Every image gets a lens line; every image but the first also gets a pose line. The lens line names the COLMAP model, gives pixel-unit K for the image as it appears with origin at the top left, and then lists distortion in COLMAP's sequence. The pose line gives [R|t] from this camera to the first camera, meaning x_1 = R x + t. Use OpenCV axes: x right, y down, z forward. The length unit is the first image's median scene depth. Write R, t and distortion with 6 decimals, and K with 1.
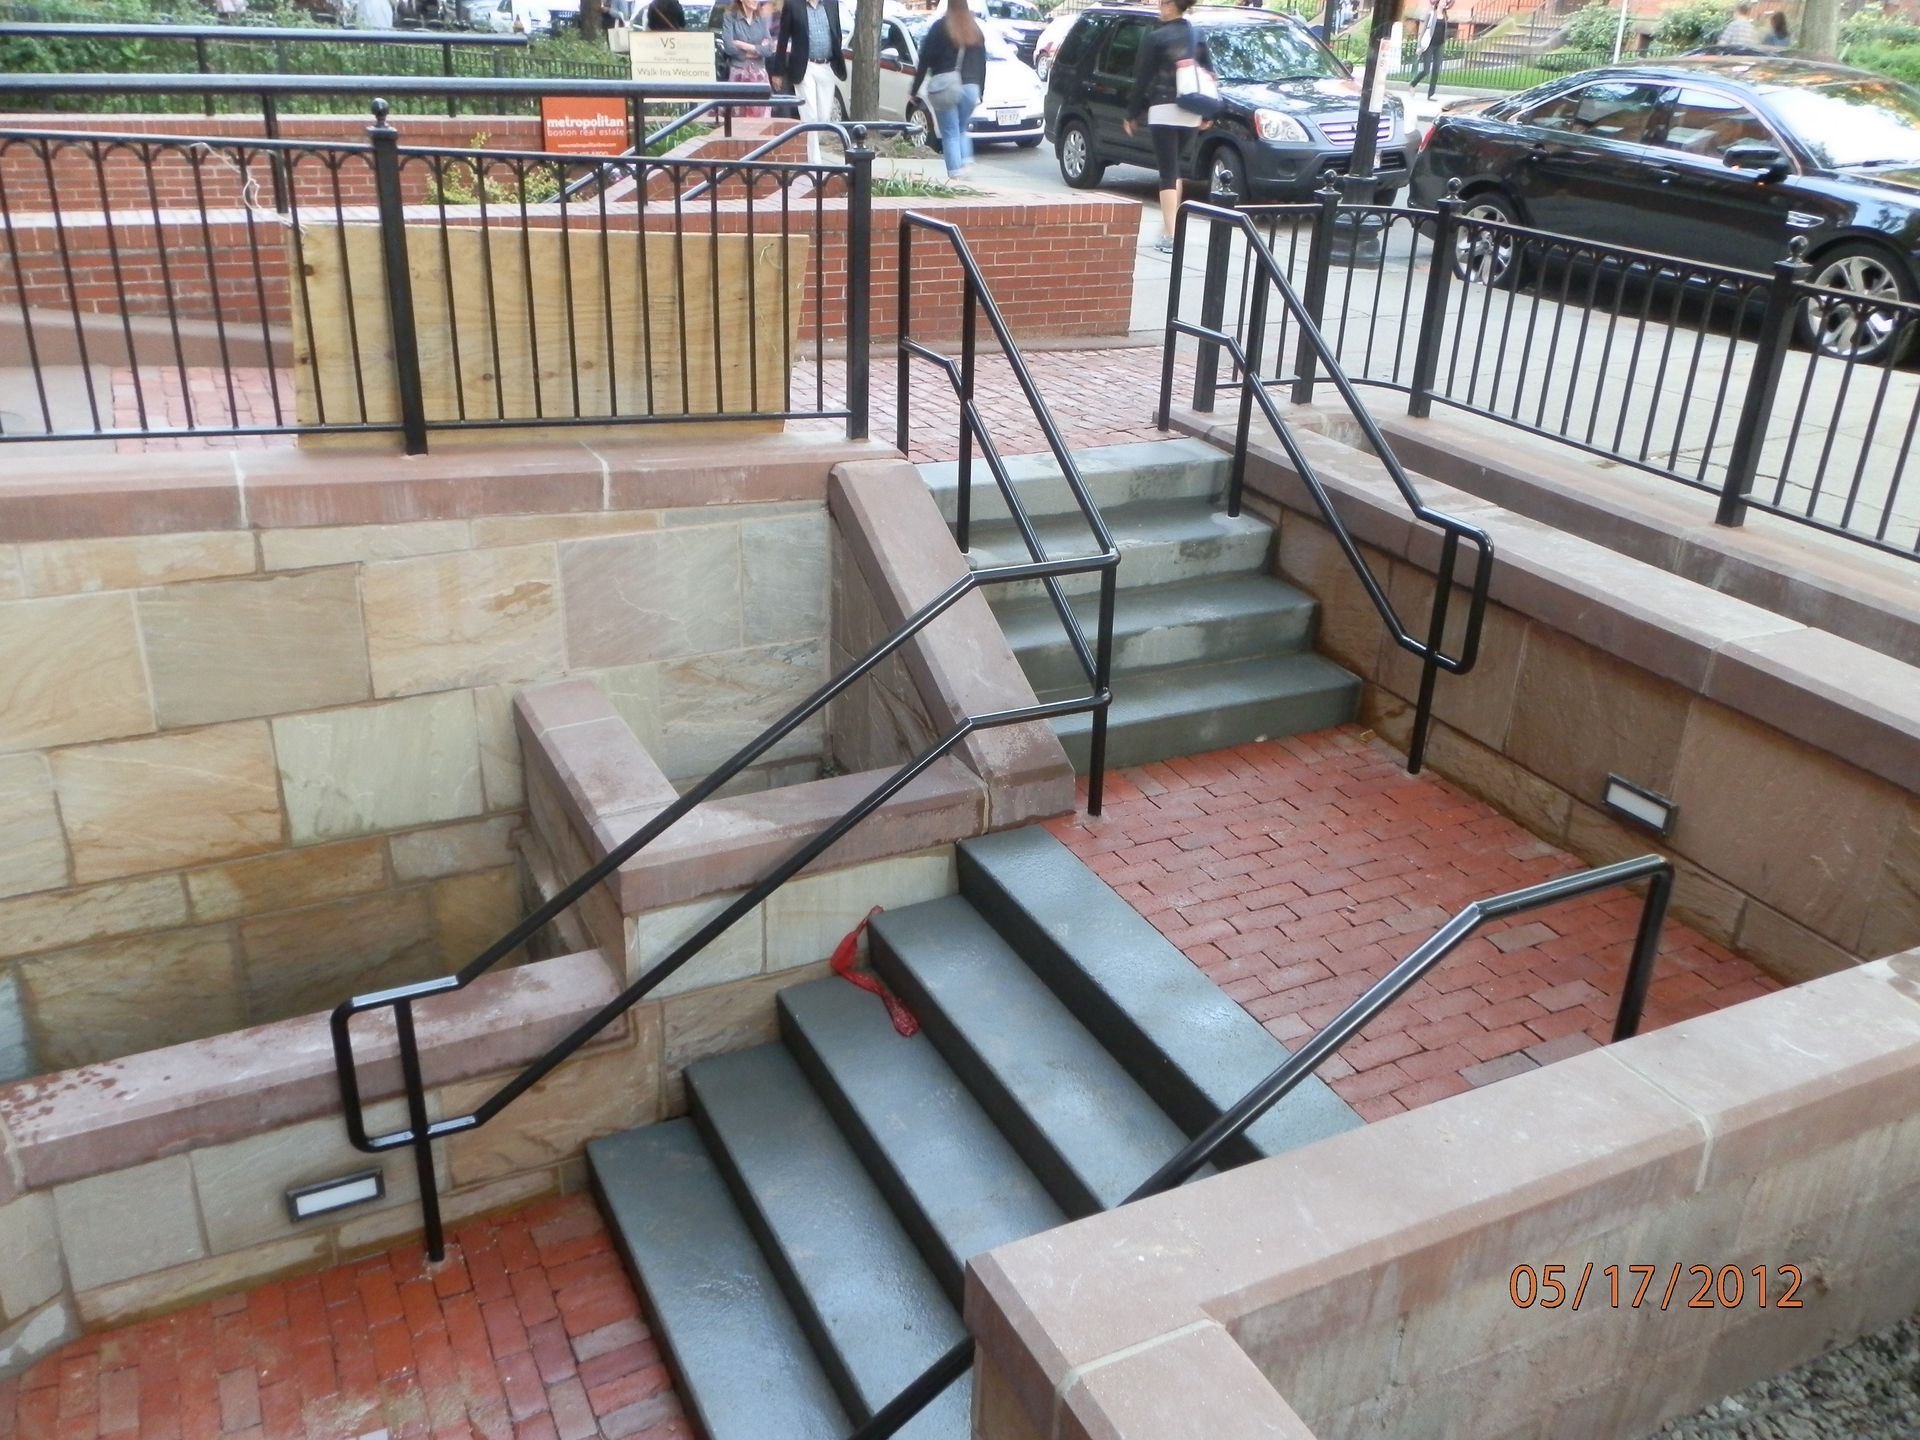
lens RADIAL K [[1629.6, 0, 928.4], [0, 1629.6, 746.6], [0, 0, 1]] dist [0.019537, -0.013651]
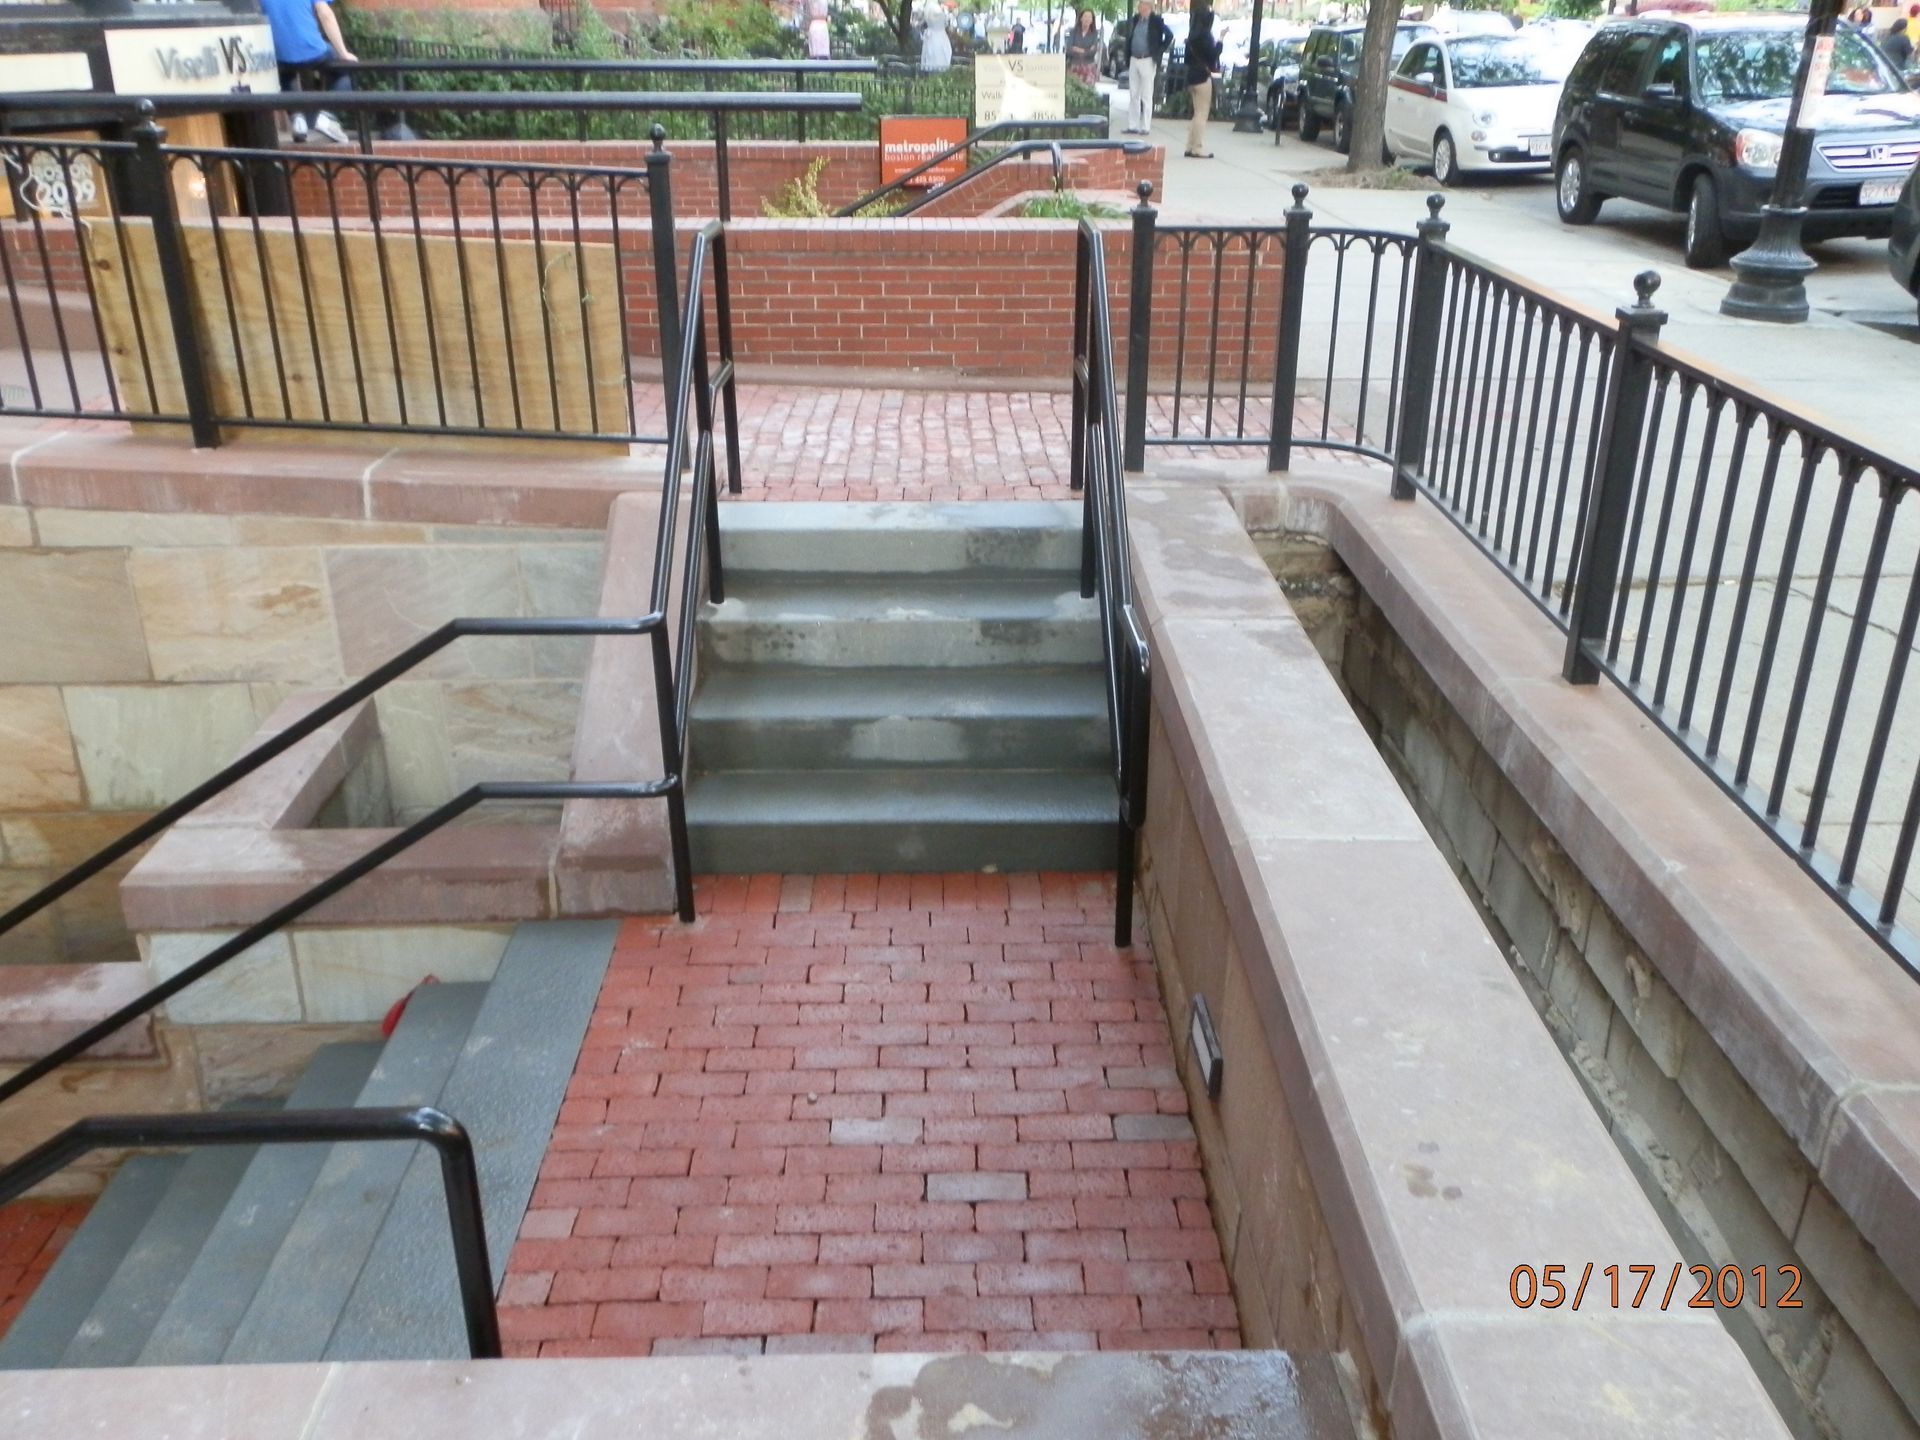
lens RADIAL K [[1629.6, 0, 945.6], [0, 1629.6, 714.9], [0, 0, 1]] dist [0.019537, -0.013651]
pose [[0.902516, 0.135473, -0.408793, 0.527585], [-0.152061, 0.988337, -0.008182, -0.073952], [0.402917, 0.069546, 0.912590, 0.256257]]
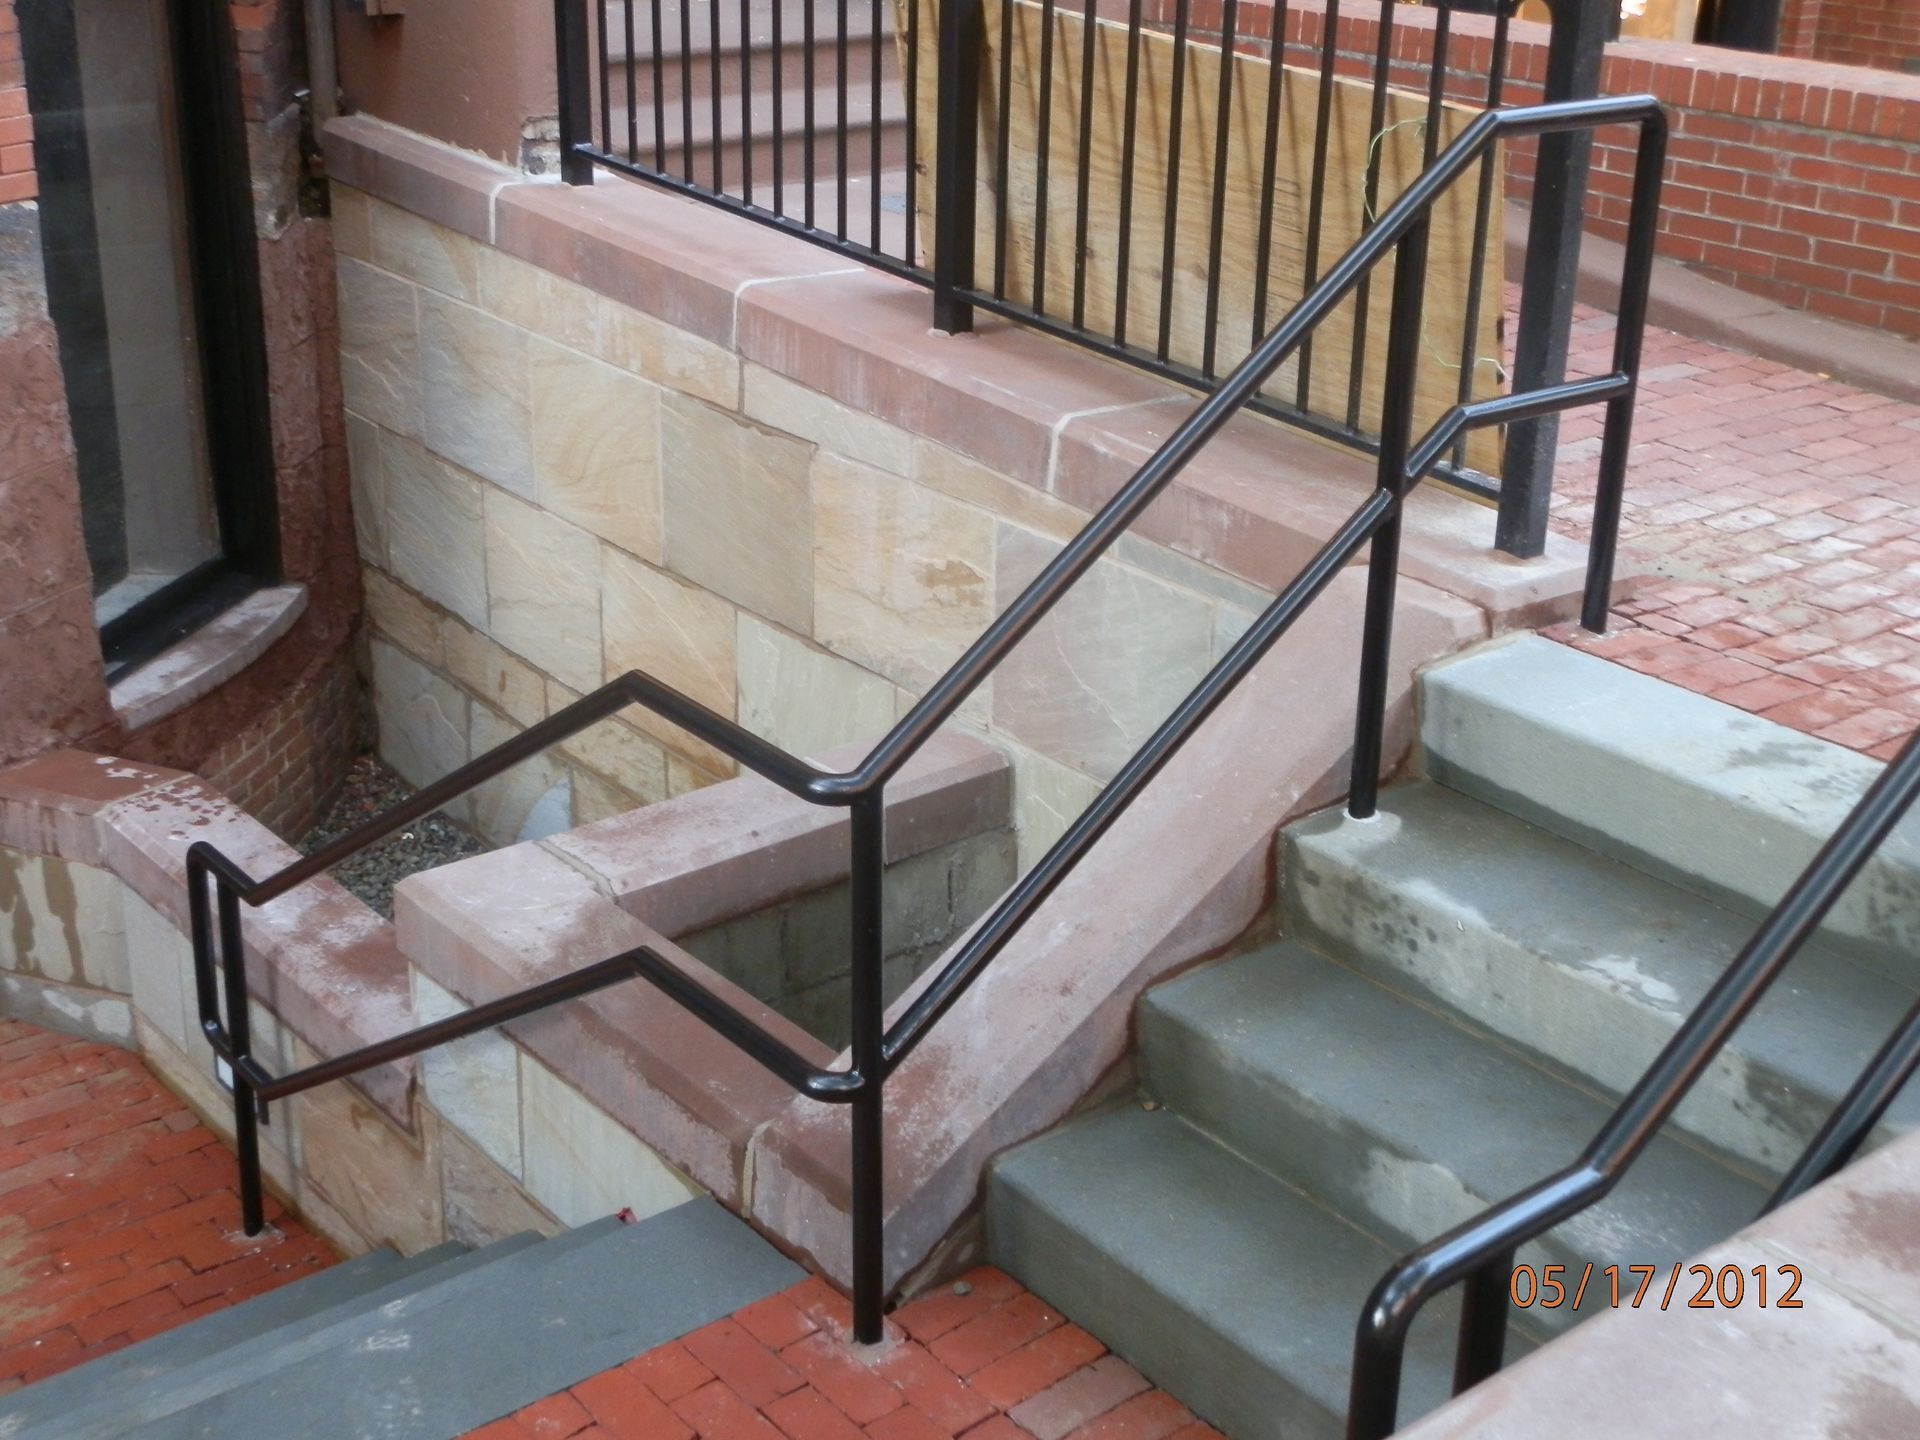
lens RADIAL K [[2456.9, 0, 944.1], [0, 2456.9, 715.5], [0, 0, 1]] dist [0.003039, 0.000000]
pose [[0.223767, 0.346522, -0.910961, 0.637919], [-0.429237, 0.874177, 0.227092, -0.260865], [0.875034, 0.340202, 0.344352, 0.684384]]
